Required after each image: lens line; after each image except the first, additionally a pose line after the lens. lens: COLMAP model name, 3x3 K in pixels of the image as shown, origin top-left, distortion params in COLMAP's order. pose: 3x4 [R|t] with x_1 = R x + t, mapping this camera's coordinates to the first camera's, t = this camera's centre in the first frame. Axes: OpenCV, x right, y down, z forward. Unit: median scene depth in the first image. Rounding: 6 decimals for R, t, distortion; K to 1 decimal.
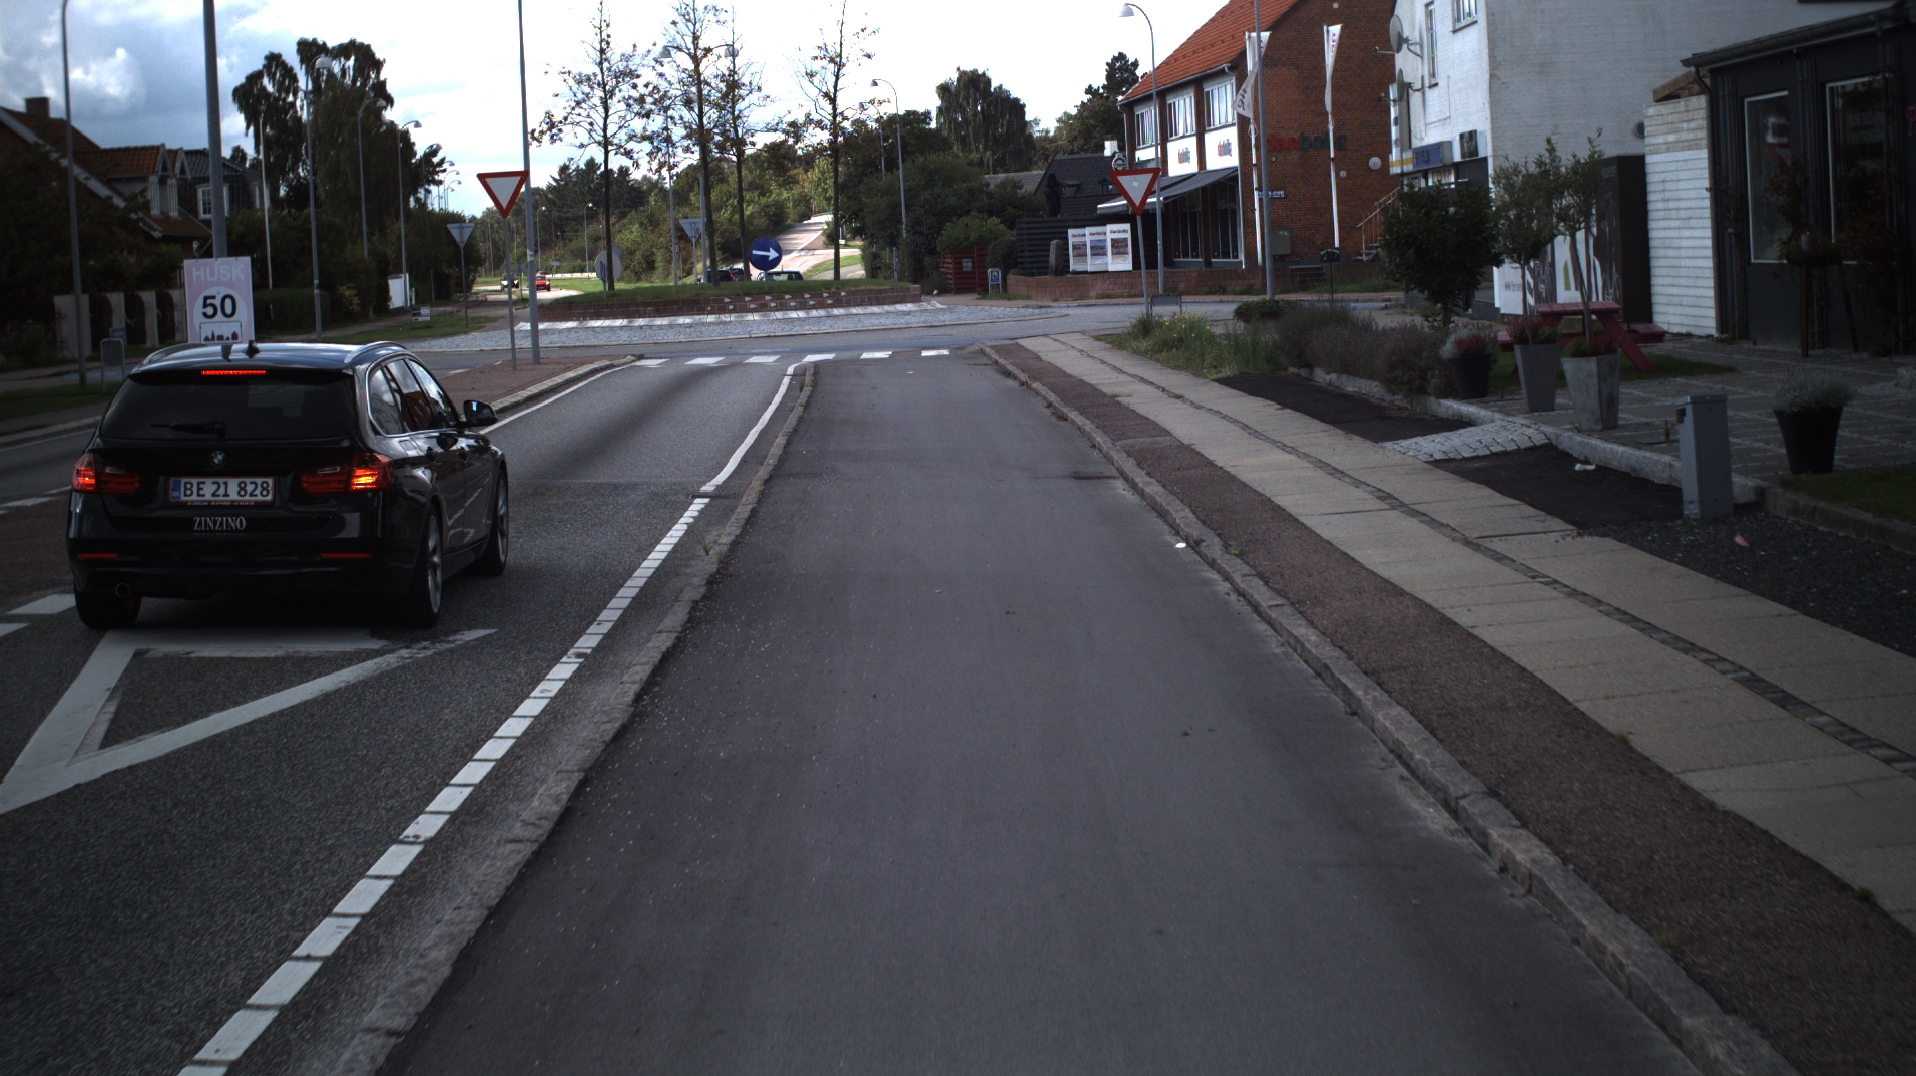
lens RADIAL K [[4051.1, 0, 966.1], [0, 4051.1, 539.0], [0, 0, 1]] dist [-0.377395, 0.000000]
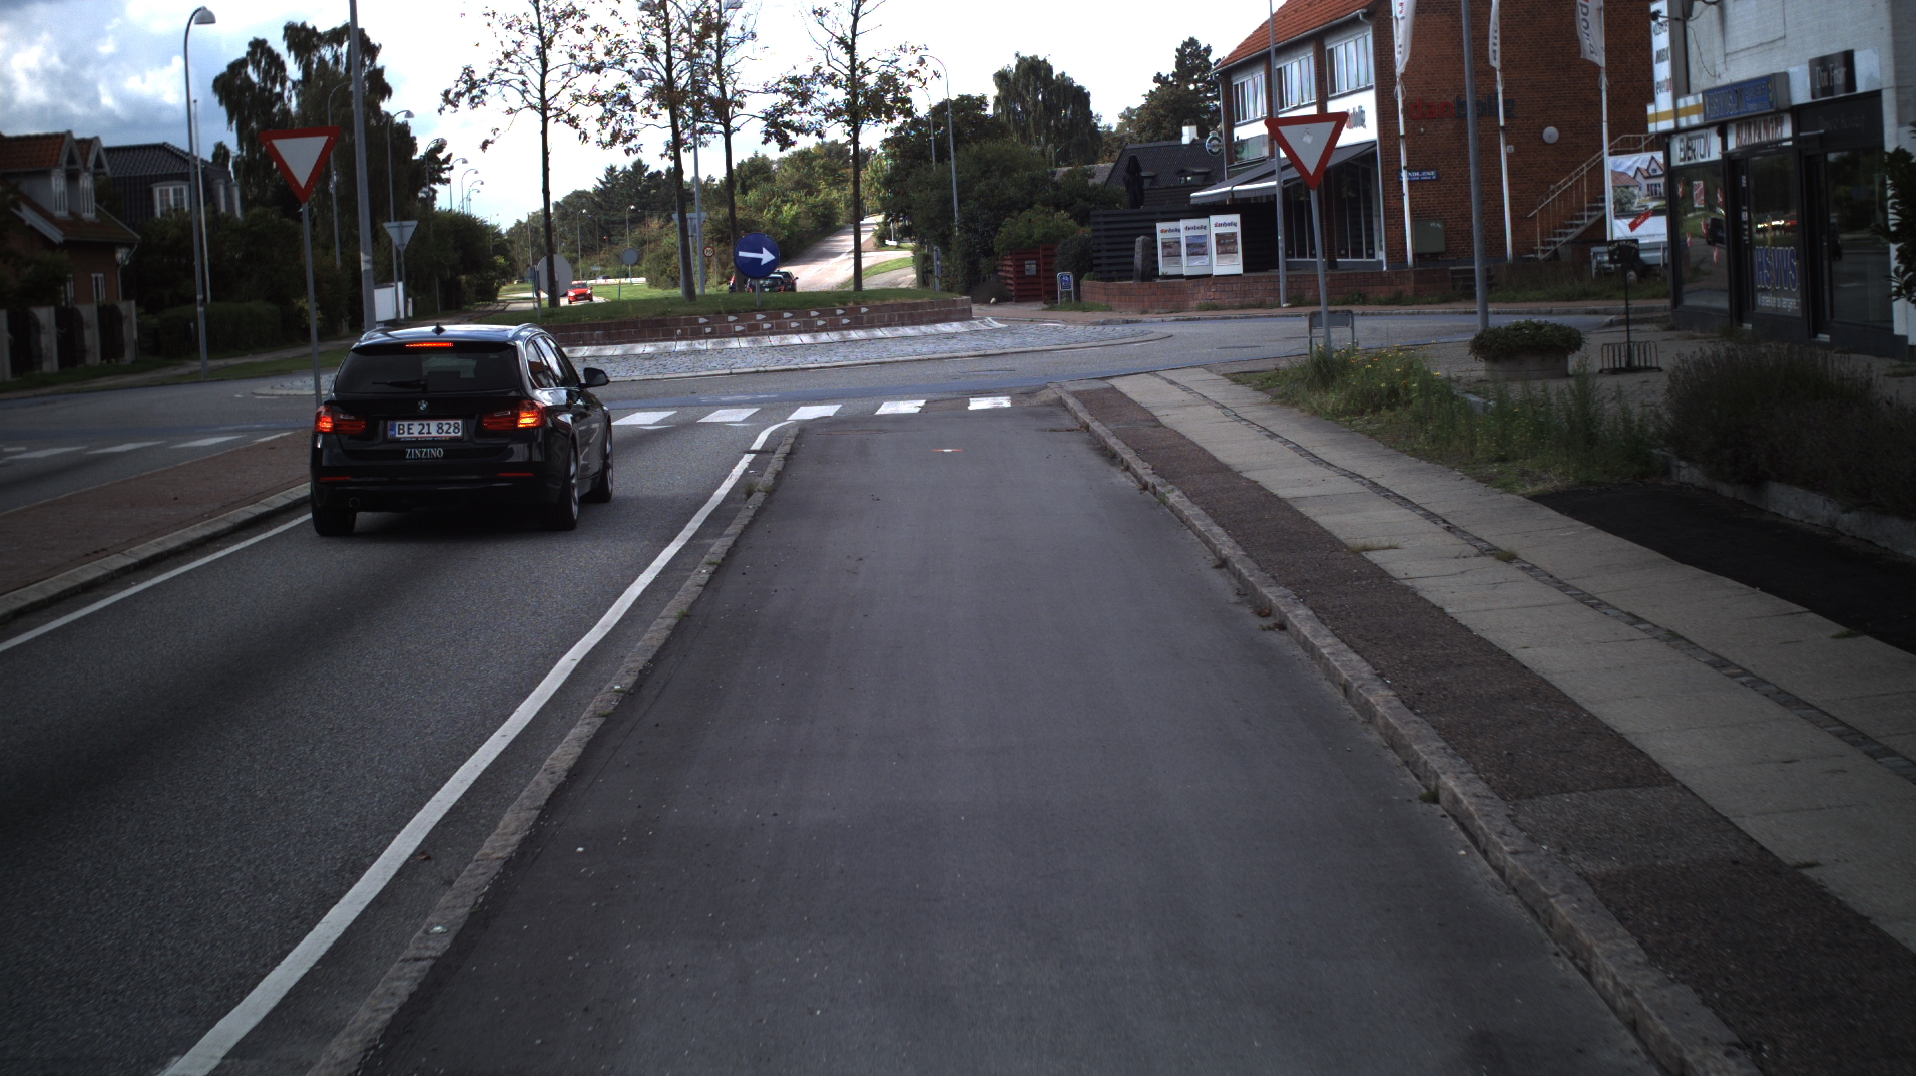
lens RADIAL K [[4051.1, 0, 945.9], [0, 4051.1, 527.9], [0, 0, 1]] dist [-0.377395, 0.000000]
pose [[0.999768, -0.007315, -0.020235, -0.001021], [0.007250, 0.999968, -0.003311, -0.015626], [0.020259, 0.003164, 0.999790, 0.225147]]
